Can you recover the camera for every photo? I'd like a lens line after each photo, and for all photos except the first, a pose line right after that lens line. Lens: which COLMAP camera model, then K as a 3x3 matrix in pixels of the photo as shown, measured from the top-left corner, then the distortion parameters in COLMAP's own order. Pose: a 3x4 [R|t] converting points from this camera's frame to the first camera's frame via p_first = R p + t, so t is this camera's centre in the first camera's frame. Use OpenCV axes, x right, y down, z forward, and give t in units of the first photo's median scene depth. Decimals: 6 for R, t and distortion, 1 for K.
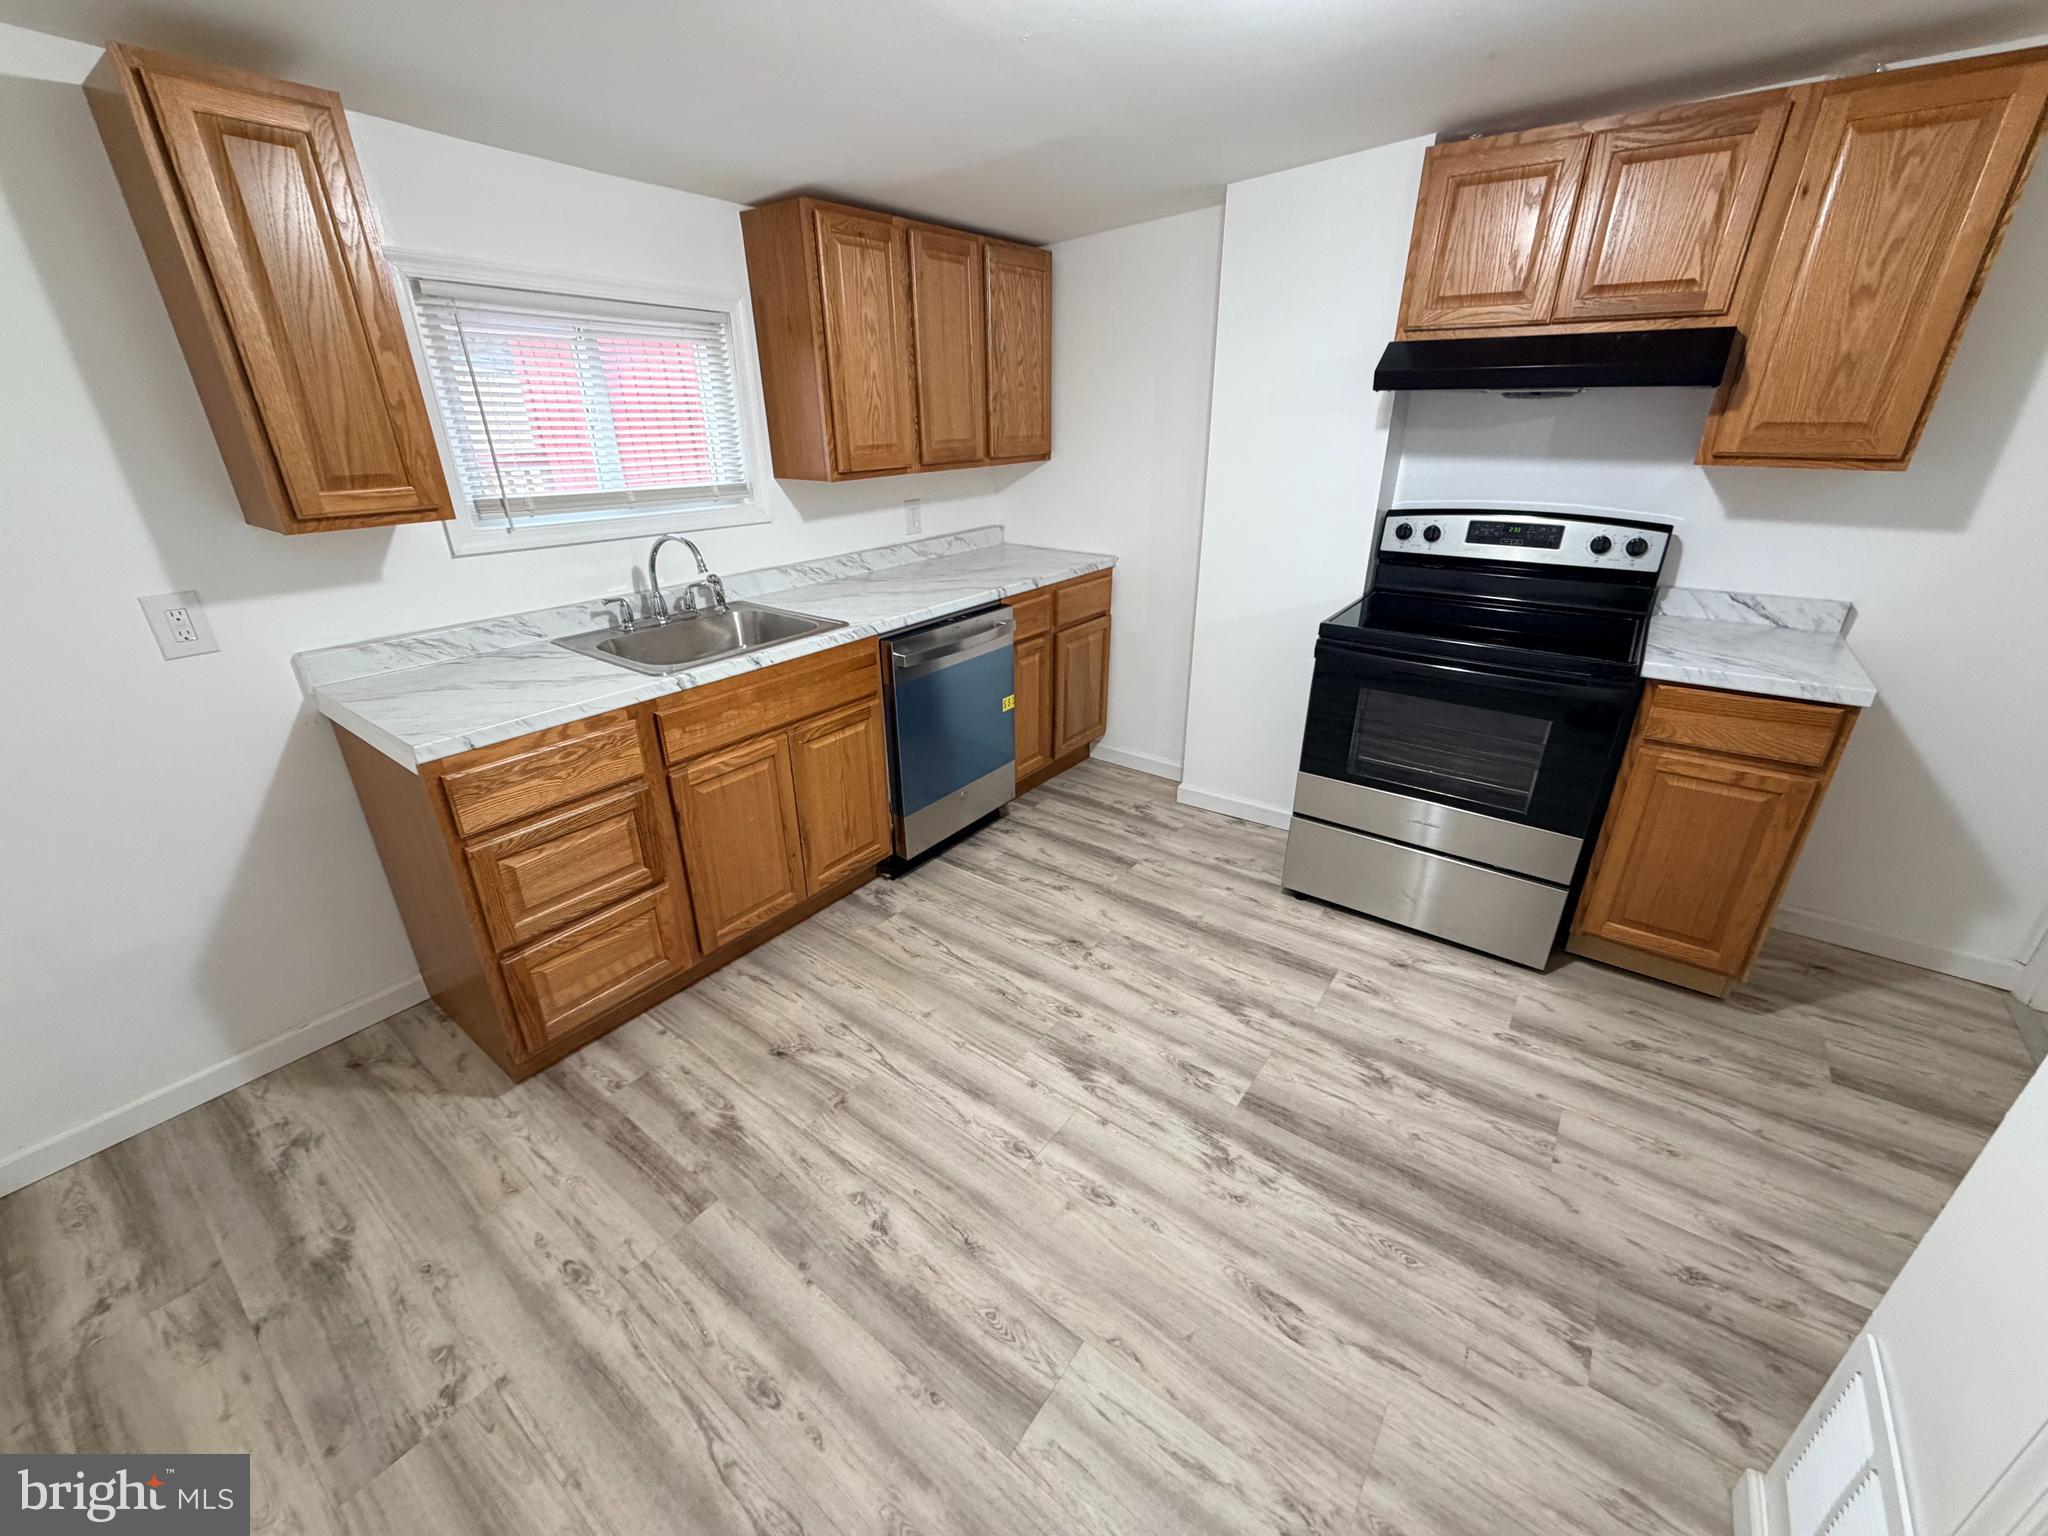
lens RADIAL K [[817.9, 0, 1022.1], [0, 817.9, 769.5], [0, 0, 1]] dist [-0.001814, 0.000656]
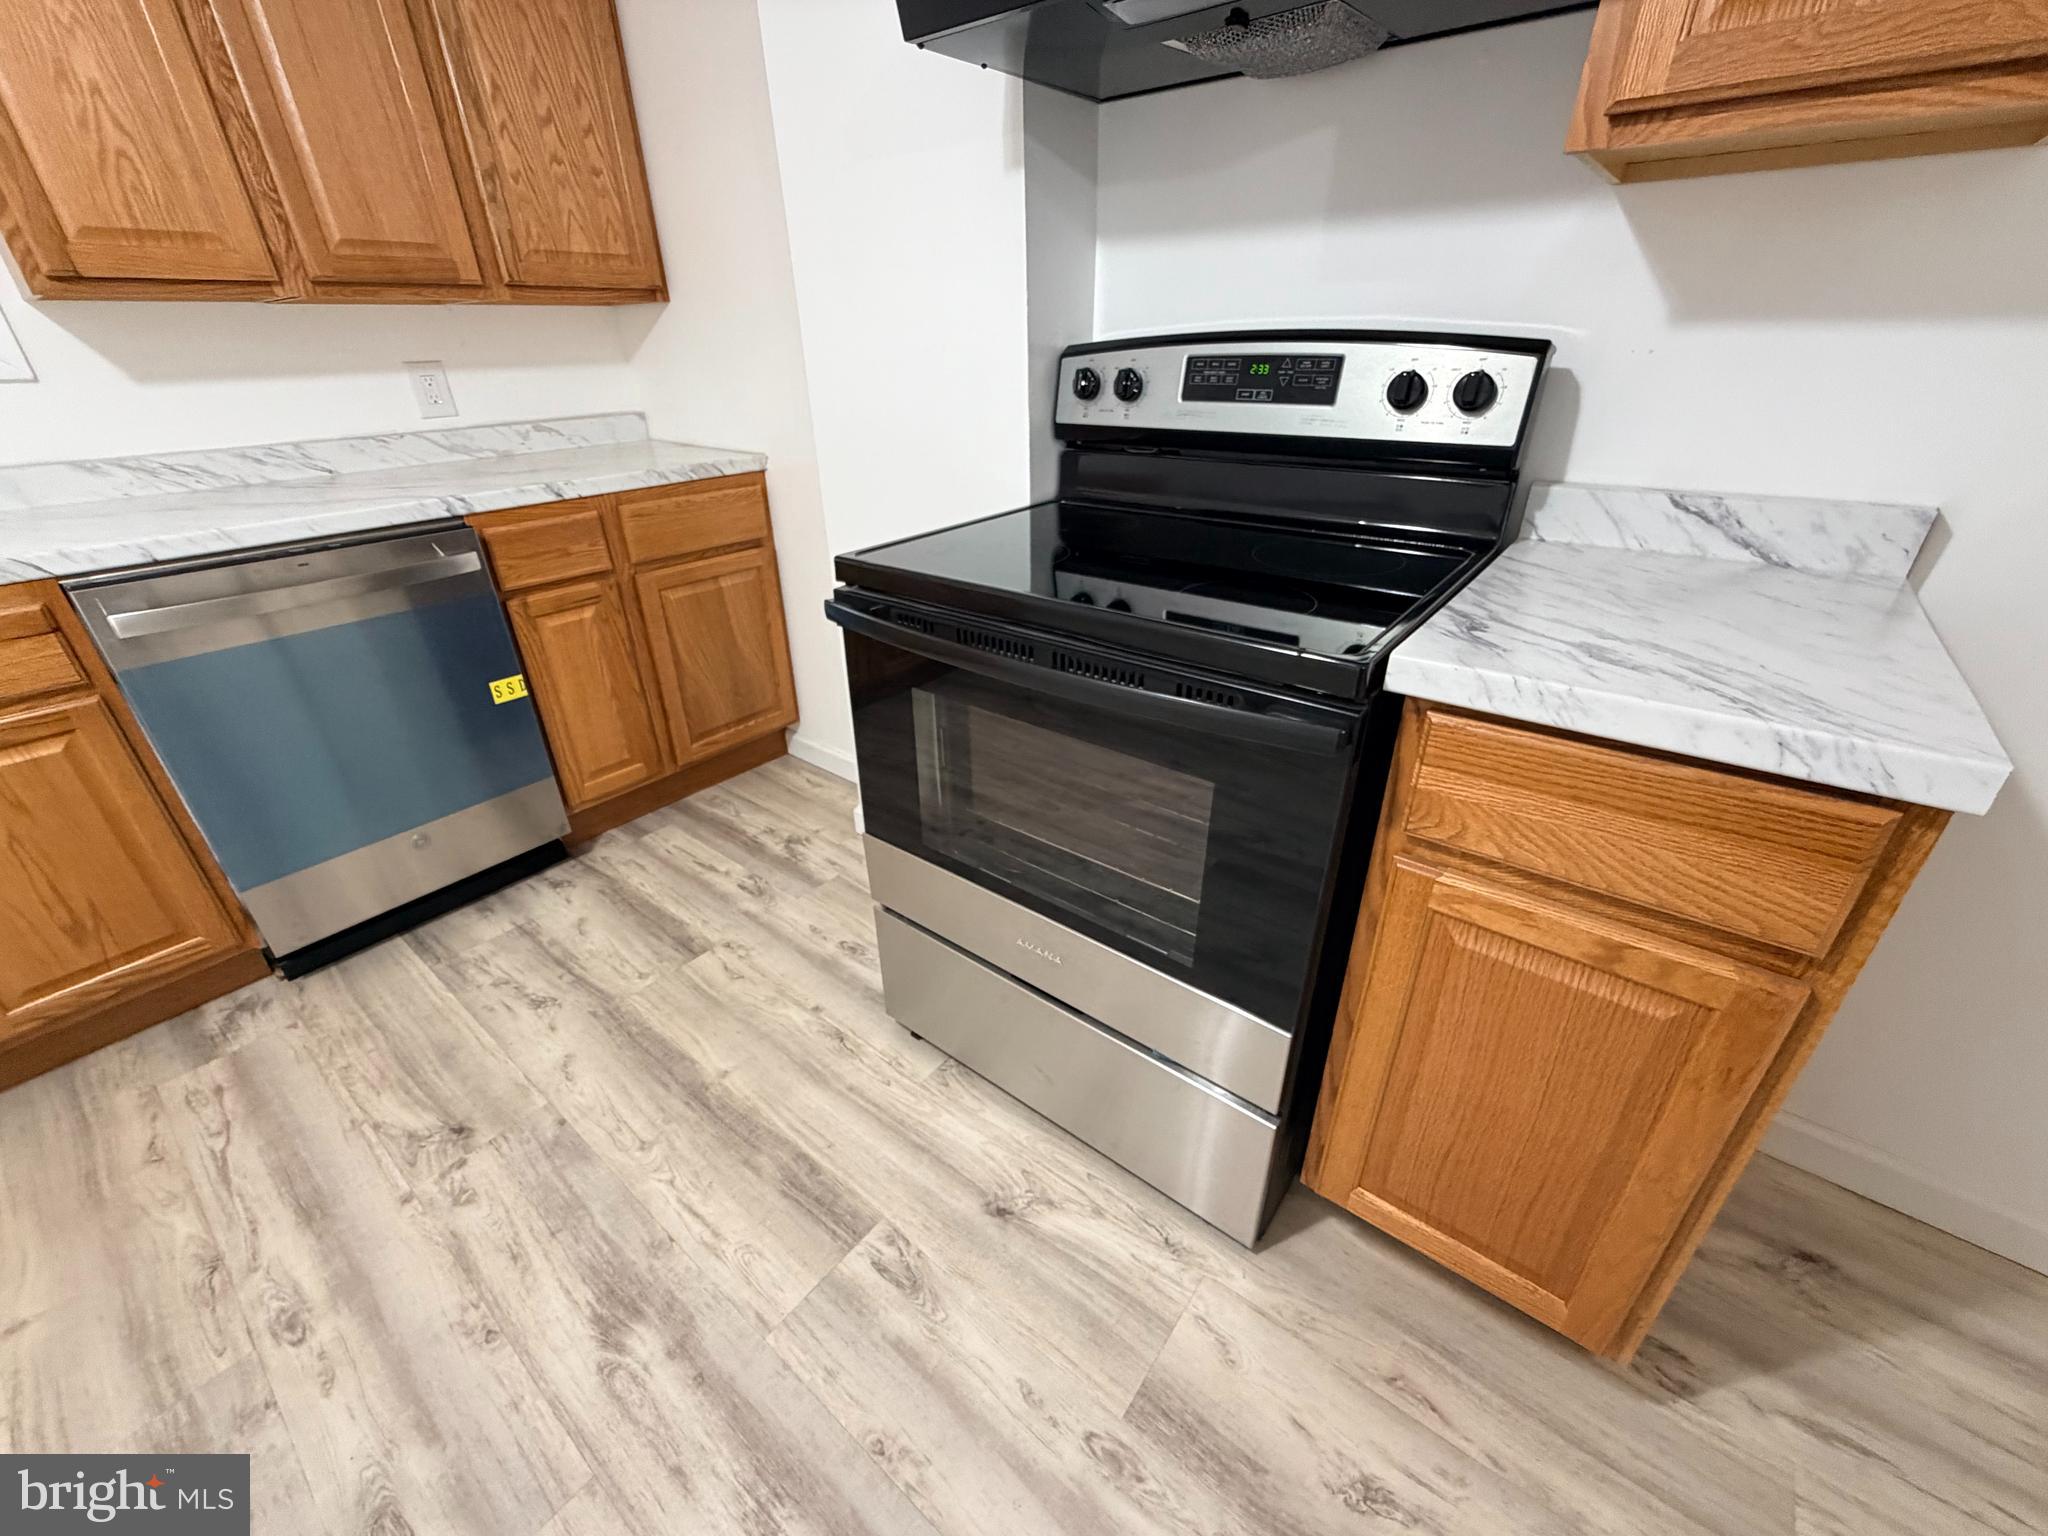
lens RADIAL K [[817.9, 0, 1026.1], [0, 817.9, 769.7], [0, 0, 1]] dist [-0.001814, 0.000656]
pose [[0.999568, 0.008793, -0.028032, 0.494762], [-0.006757, 0.997388, 0.071916, -0.085620], [0.028592, -0.071696, 0.997017, 0.494966]]
